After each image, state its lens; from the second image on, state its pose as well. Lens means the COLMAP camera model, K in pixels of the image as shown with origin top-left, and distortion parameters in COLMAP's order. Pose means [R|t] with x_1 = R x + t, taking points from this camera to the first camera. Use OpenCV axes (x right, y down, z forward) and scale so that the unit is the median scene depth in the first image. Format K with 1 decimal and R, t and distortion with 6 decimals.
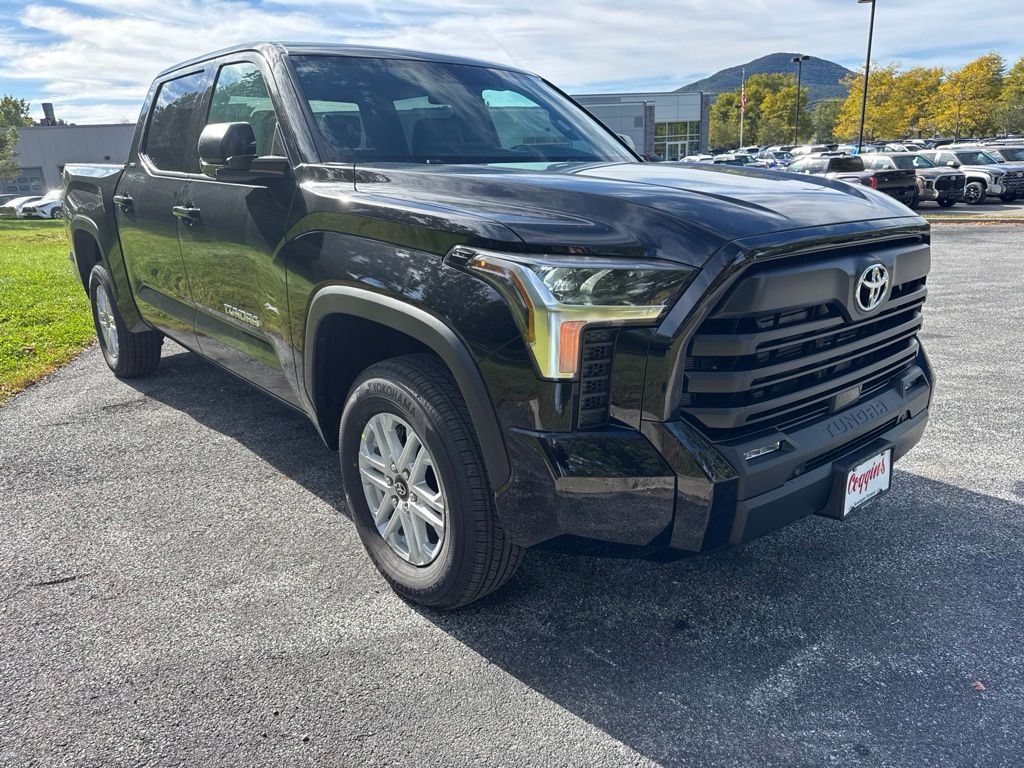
lens RADIAL K [[746.8, 0, 499.9], [0, 746.8, 380.8], [0, 0, 1]] dist [0.012212, -0.012190]
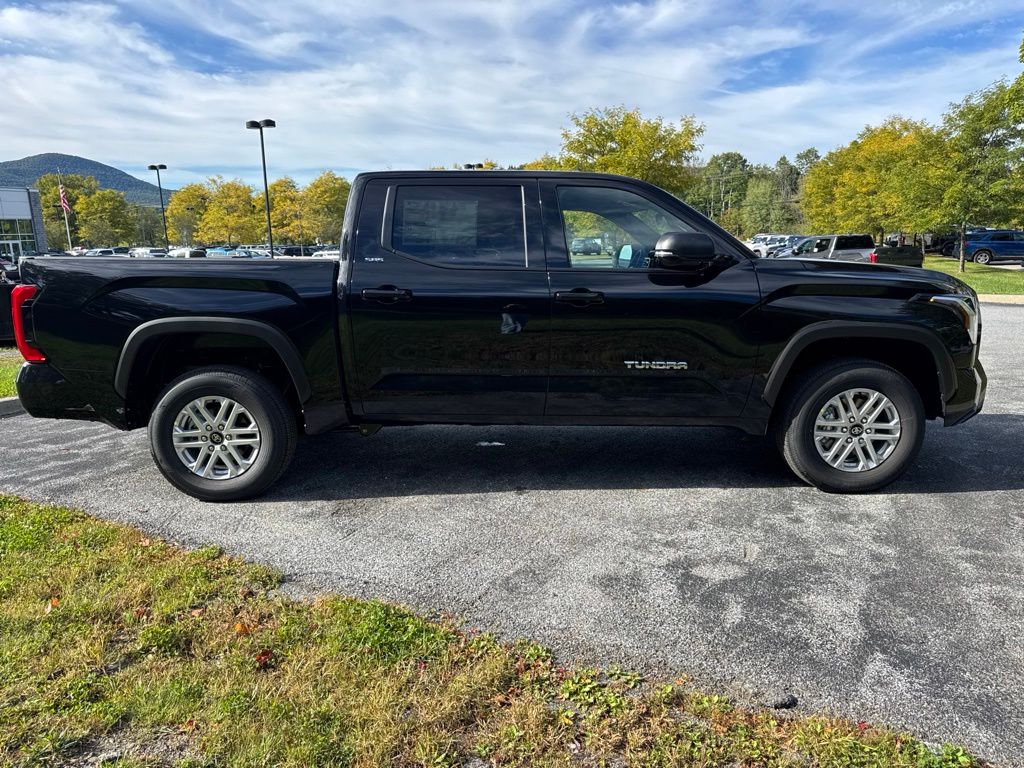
lens RADIAL K [[751.4, 0, 512.0], [0, 751.4, 384.0], [0, 0, 1]] dist [0.018181, -0.013255]
pose [[0.633742, -0.116834, 0.764671, -1.001227], [0.213662, 0.976510, -0.027877, -0.046237], [-0.743451, 0.181048, 0.643818, 0.203252]]
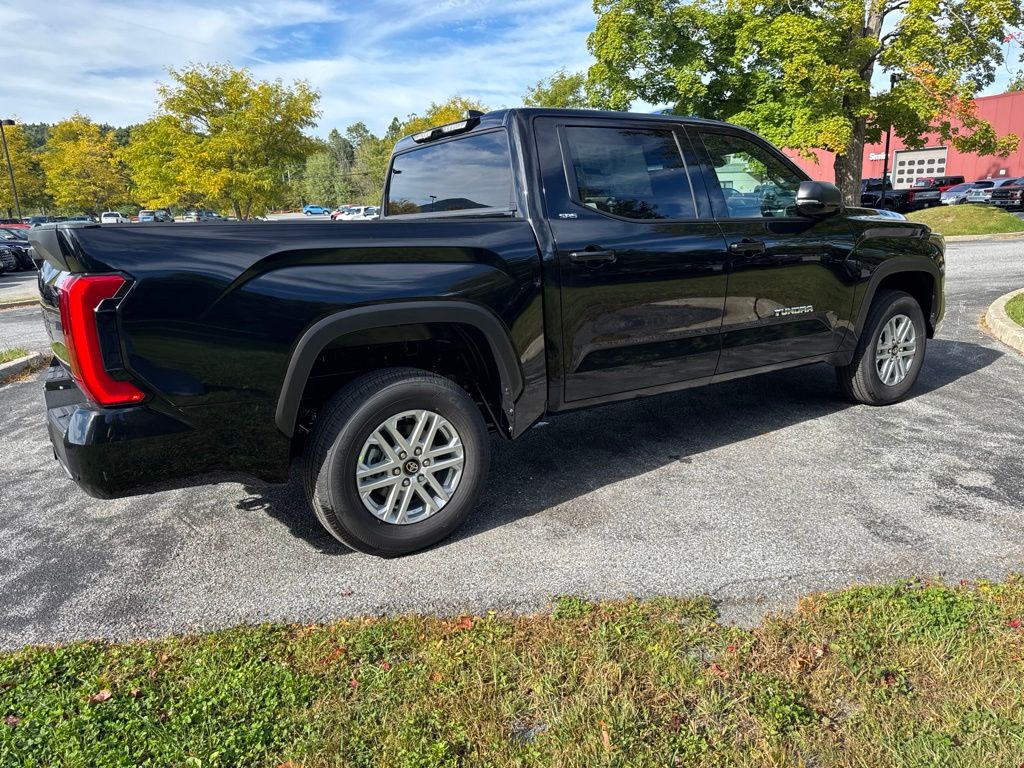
lens RADIAL K [[746.8, 0, 499.9], [0, 746.8, 380.8], [0, 0, 1]] dist [0.012212, -0.012190]
pose [[0.088171, -0.196295, 0.976573, -1.152630], [0.313733, 0.935966, 0.159808, -0.231231], [-0.945409, 0.292293, 0.144109, 0.863461]]
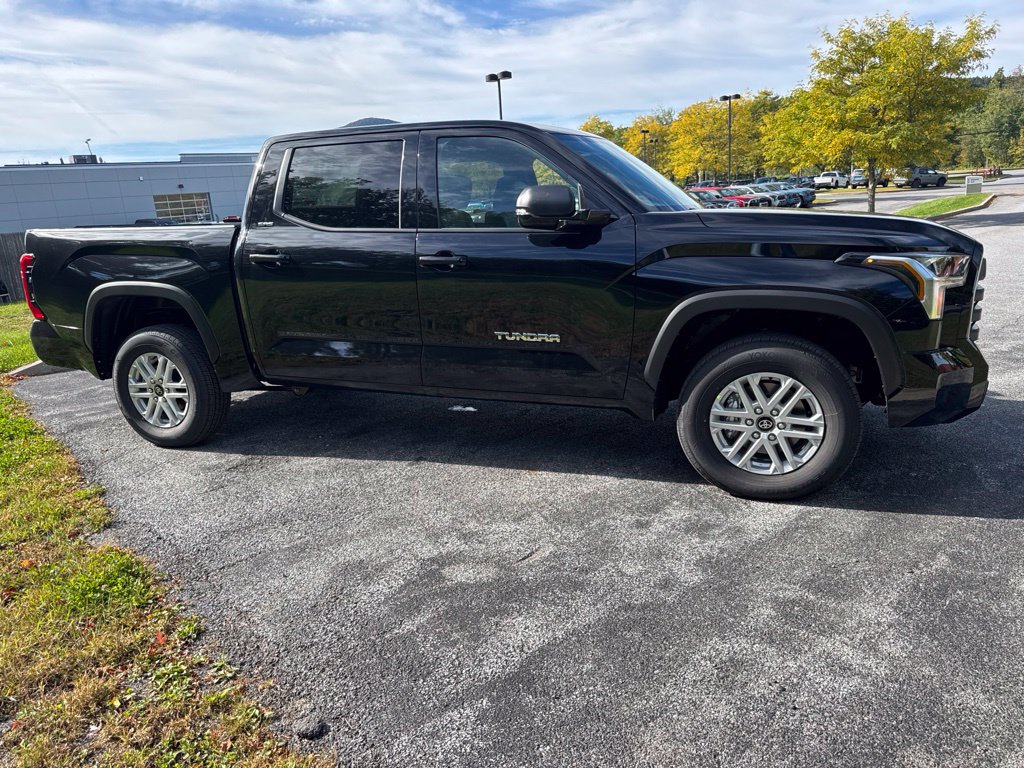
lens RADIAL K [[746.0, 0, 508.7], [0, 746.0, 385.5], [0, 0, 1]] dist [0.033222, -0.030047]
pose [[0.870559, -0.133554, 0.473593, -0.614405], [0.164728, 0.986029, -0.024740, 0.010540], [-0.463672, 0.099552, 0.880396, -0.036562]]
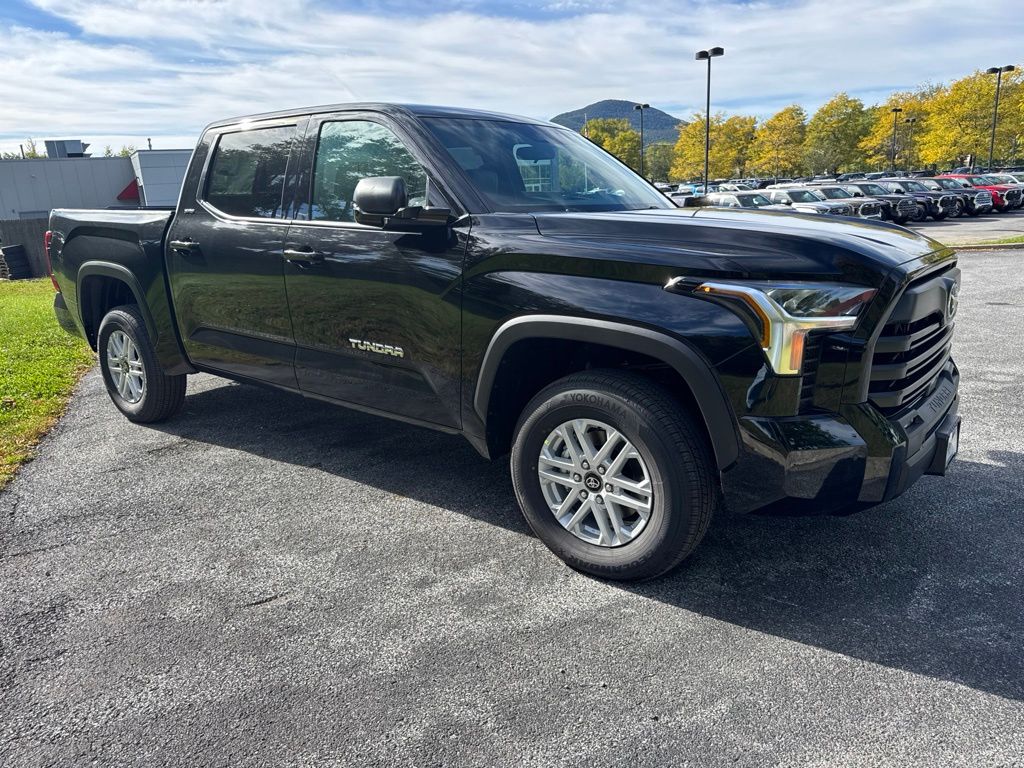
lens RADIAL K [[745.5, 0, 508.2], [0, 745.5, 377.6], [0, 0, 1]] dist [0.039212, -0.045225]
pose [[0.978361, -0.051337, 0.200436, -0.239126], [0.061716, 0.997039, -0.045876, 0.011683], [-0.197488, 0.057253, 0.978632, -0.068187]]
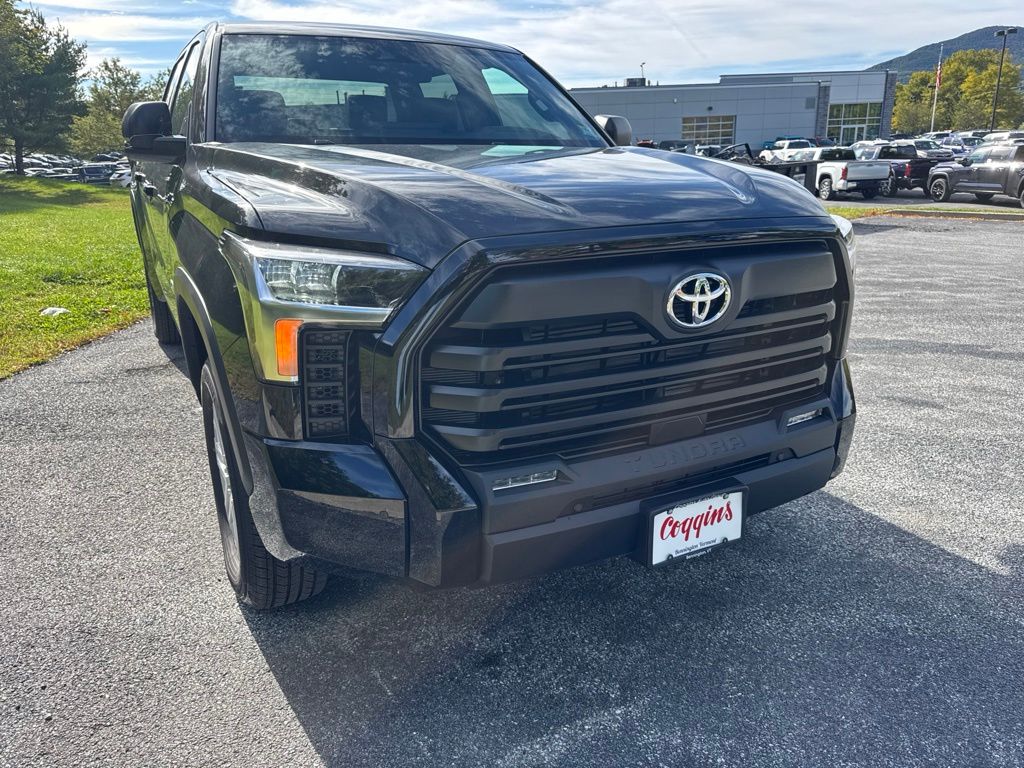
lens RADIAL K [[750.9, 0, 496.6], [0, 750.9, 367.4], [0, 0, 1]] dist [-0.000787, 0.004813]
pose [[0.976448, 0.073714, -0.202770, 0.190788], [-0.072602, 0.997277, 0.012929, -0.018719], [0.203171, 0.002097, 0.979141, 0.051611]]
